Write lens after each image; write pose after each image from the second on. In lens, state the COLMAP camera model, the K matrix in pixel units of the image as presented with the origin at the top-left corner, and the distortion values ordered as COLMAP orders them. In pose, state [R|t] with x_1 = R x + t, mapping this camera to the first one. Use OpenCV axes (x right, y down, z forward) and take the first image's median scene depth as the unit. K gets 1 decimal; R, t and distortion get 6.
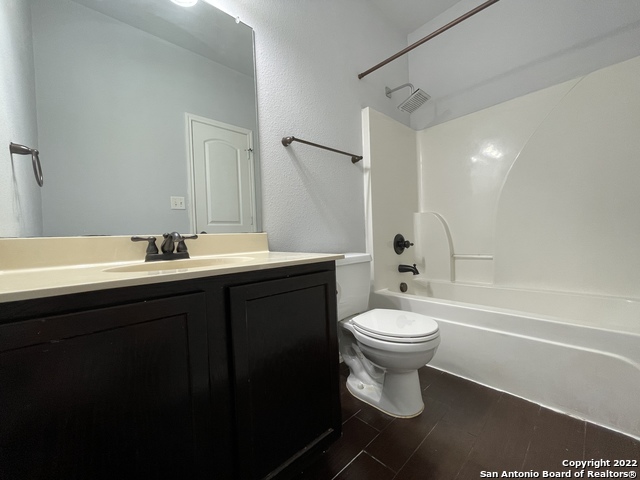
lens RADIAL K [[257.2, 0, 317.0], [0, 257.2, 240.7], [0, 0, 1]] dist [-0.002240, -0.000258]
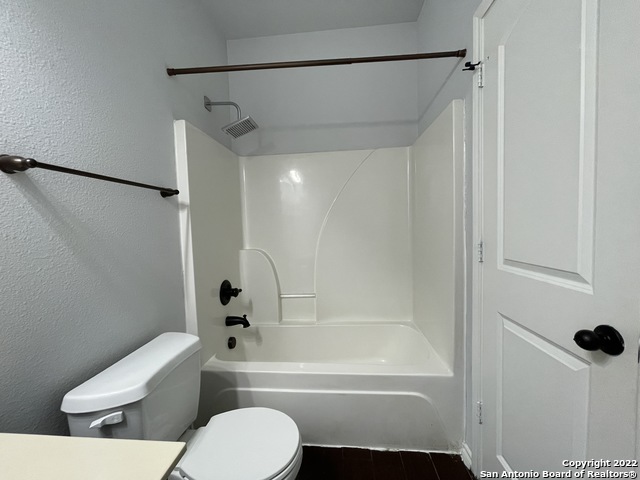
lens RADIAL K [[257.2, 0, 317.0], [0, 257.2, 240.7], [0, 0, 1]] dist [-0.002240, -0.000258]
pose [[0.737401, -0.026790, 0.674924, -0.019714], [0.017609, 0.999636, 0.020440, -0.173662], [-0.675226, -0.003188, 0.737604, 0.195642]]
